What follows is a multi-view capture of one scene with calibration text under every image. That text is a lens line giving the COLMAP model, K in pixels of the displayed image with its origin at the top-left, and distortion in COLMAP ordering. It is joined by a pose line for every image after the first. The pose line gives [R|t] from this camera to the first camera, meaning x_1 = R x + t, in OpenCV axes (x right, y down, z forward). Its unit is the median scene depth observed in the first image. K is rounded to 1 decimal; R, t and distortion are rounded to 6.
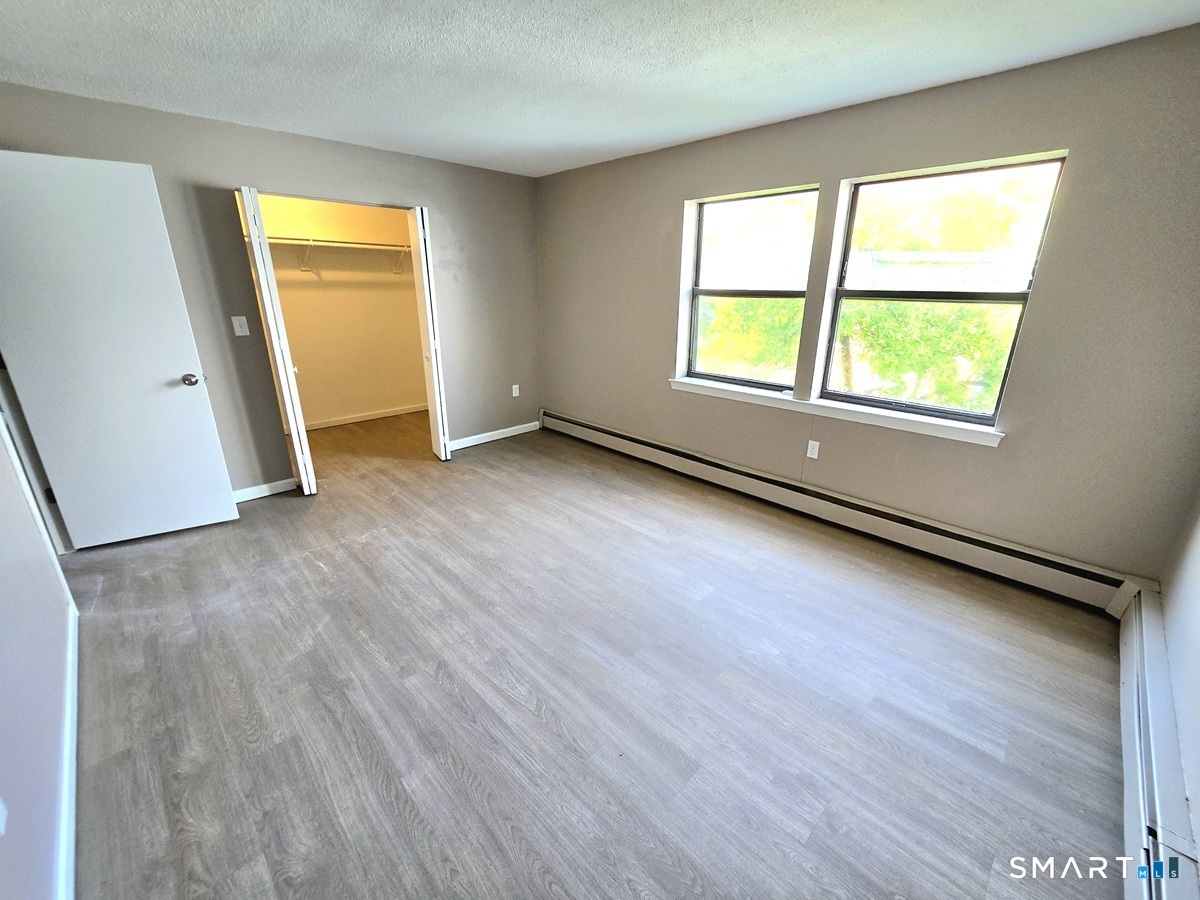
lens RADIAL K [[486.3, 0, 614.2], [0, 486.3, 447.0], [0, 0, 1]] dist [0.010280, -0.007043]
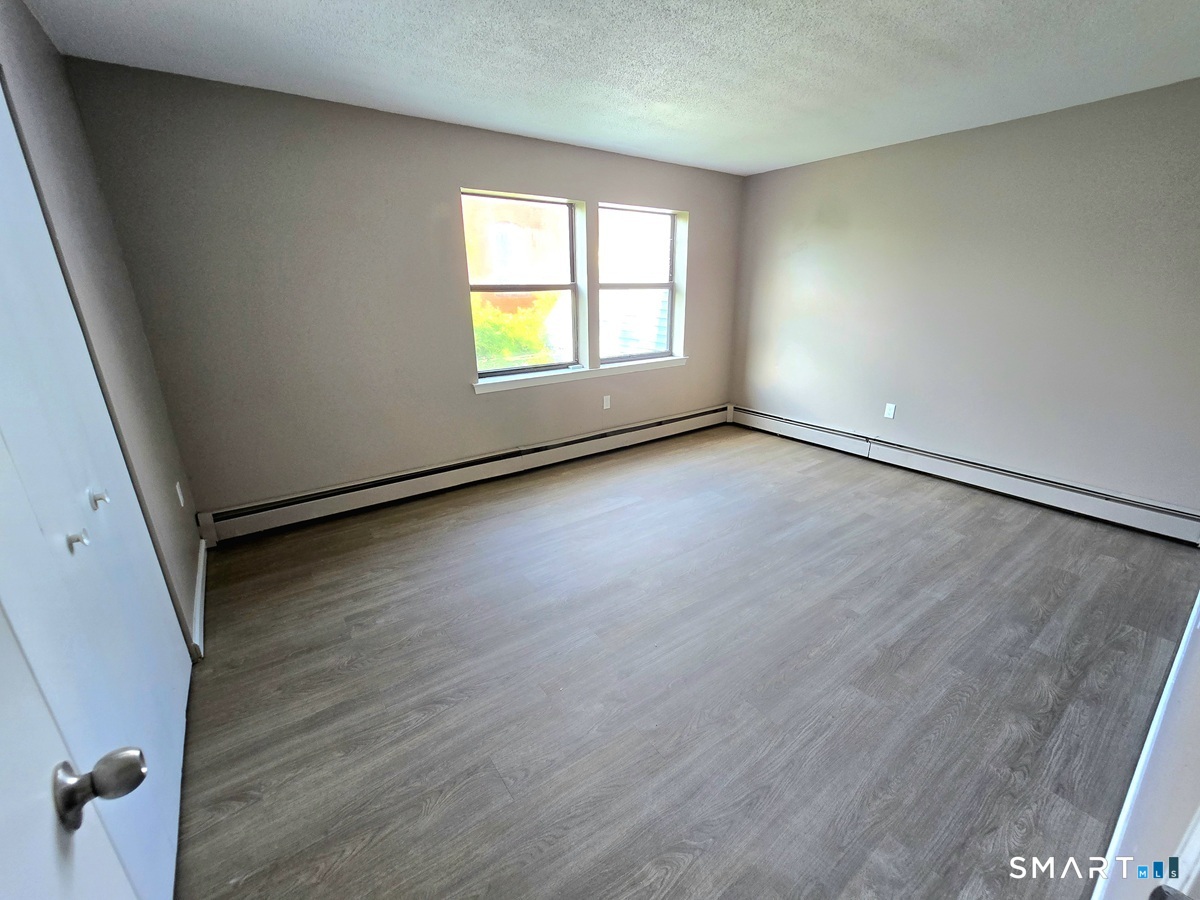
lens RADIAL K [[488.8, 0, 600.0], [0, 488.8, 450.0], [0, 0, 1]] dist [-0.001769, 0.000125]
pose [[0.166596, -0.323679, 0.931385, -1.400025], [0.316120, 0.912258, 0.260488, -0.363266], [-0.933977, 0.251033, 0.254300, 1.103871]]
